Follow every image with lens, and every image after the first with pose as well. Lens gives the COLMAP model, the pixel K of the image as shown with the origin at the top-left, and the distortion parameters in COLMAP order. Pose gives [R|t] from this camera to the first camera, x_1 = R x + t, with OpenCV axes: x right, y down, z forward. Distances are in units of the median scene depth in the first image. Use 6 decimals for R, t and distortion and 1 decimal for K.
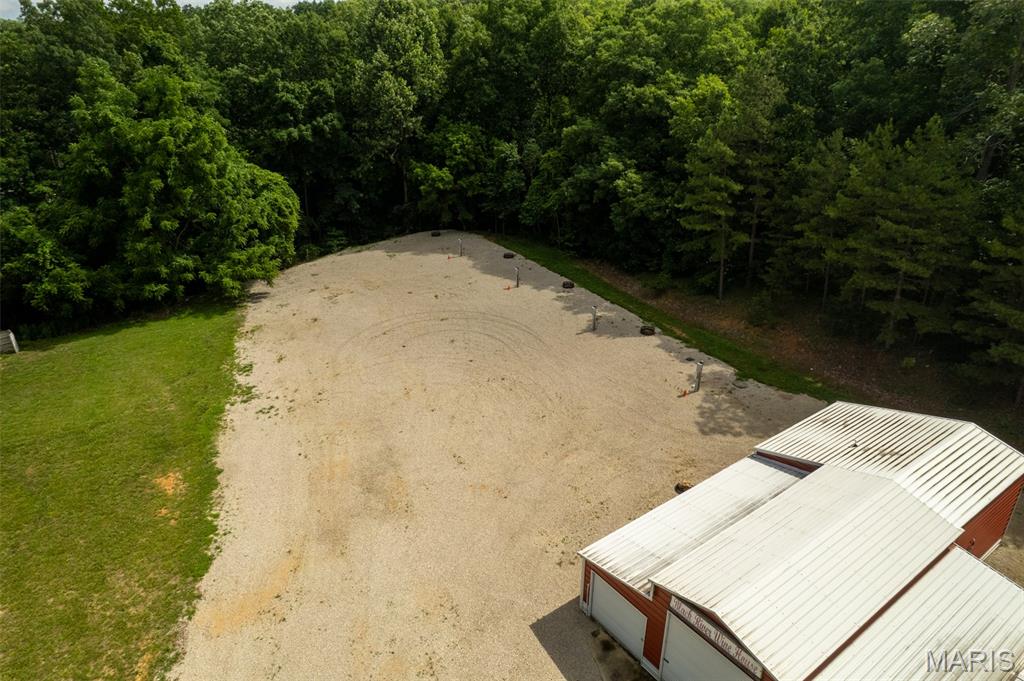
lens RADIAL K [[654.9, 0, 512.0], [0, 654.9, 340.5], [0, 0, 1]] dist [-0.075360, 0.066775]
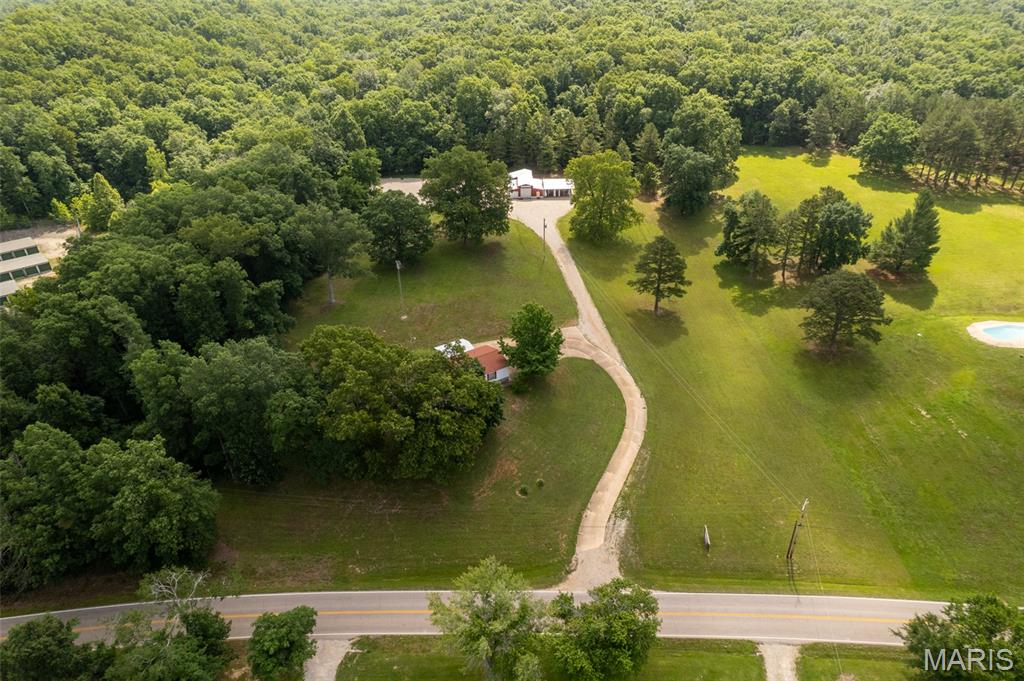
lens RADIAL K [[654.9, 0, 512.0], [0, 654.9, 340.5], [0, 0, 1]] dist [-0.075360, 0.066775]
pose [[0.575874, -0.420598, 0.701046, -3.378721], [0.350771, 0.901685, 0.252832, -0.027172], [-0.738464, 0.100307, 0.666791, -2.316872]]
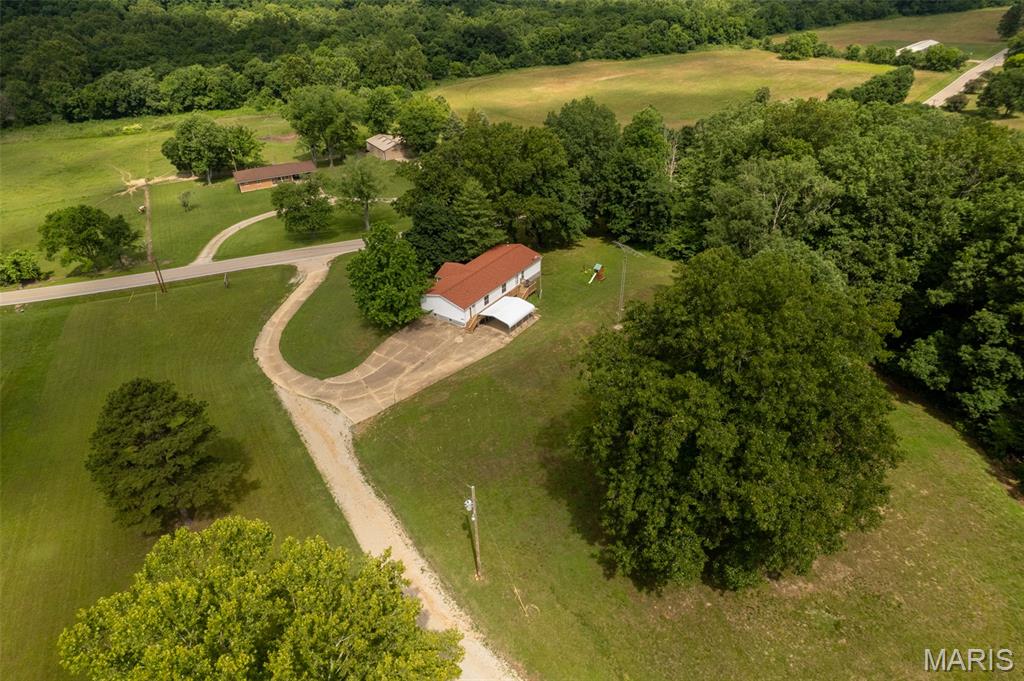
lens RADIAL K [[654.9, 0, 512.0], [0, 654.9, 340.5], [0, 0, 1]] dist [-0.075360, 0.066775]
pose [[-0.225145, 0.525224, -0.820640, 0.206907], [-0.374576, 0.730875, 0.570538, -0.491540], [0.899446, 0.435846, 0.032184, -0.253714]]
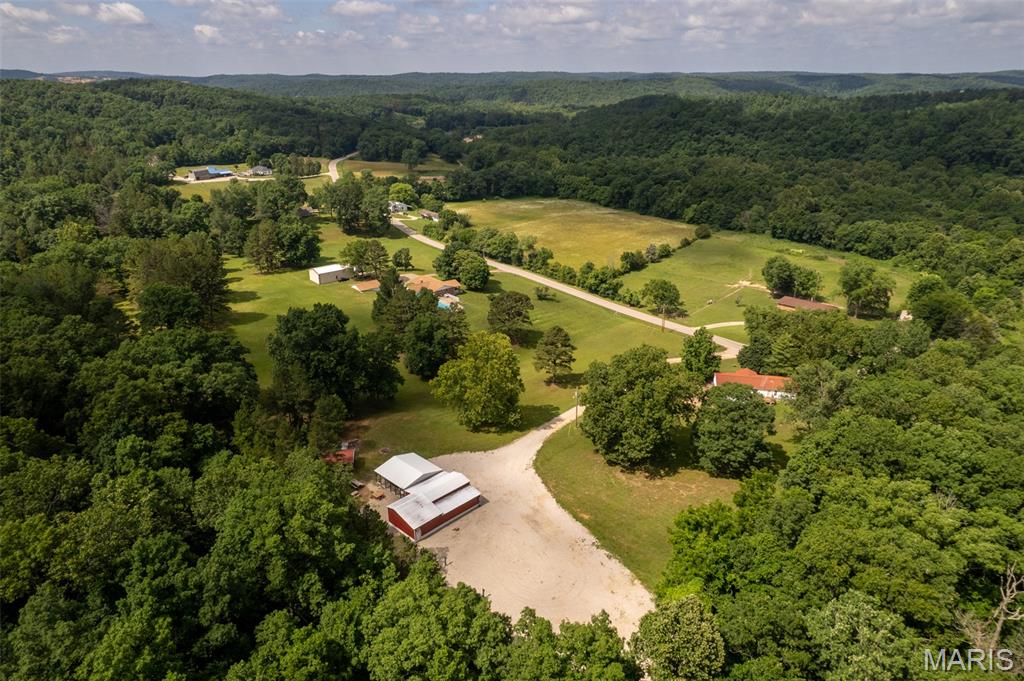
lens RADIAL K [[670.5, 0, 512.0], [0, 670.5, 340.5], [0, 0, 1]] dist [-0.066623, 0.054323]
pose [[-0.982074, 0.071328, -0.174480, 0.358307], [-0.075640, 0.698722, 0.711384, -2.221890], [0.172654, 0.711829, -0.680801, 1.911286]]
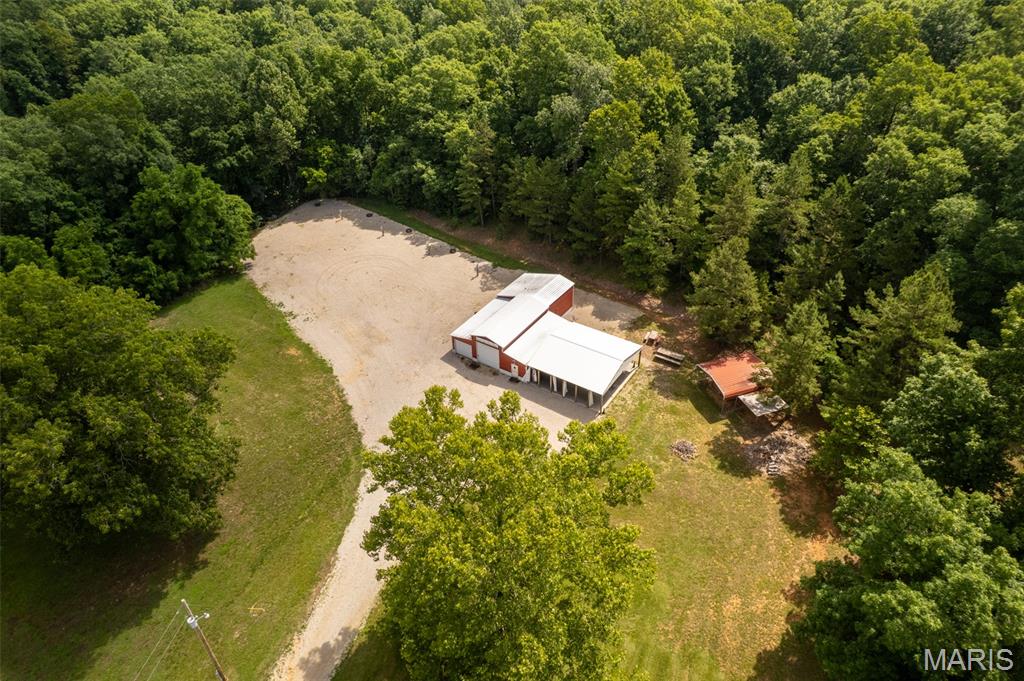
lens RADIAL K [[654.9, 0, 512.0], [0, 654.9, 340.5], [0, 0, 1]] dist [-0.075360, 0.066775]
pose [[0.939141, -0.217428, 0.265968, -0.250747], [0.159767, 0.961833, 0.222153, -0.177401], [-0.304119, -0.166140, 0.938034, -1.149769]]
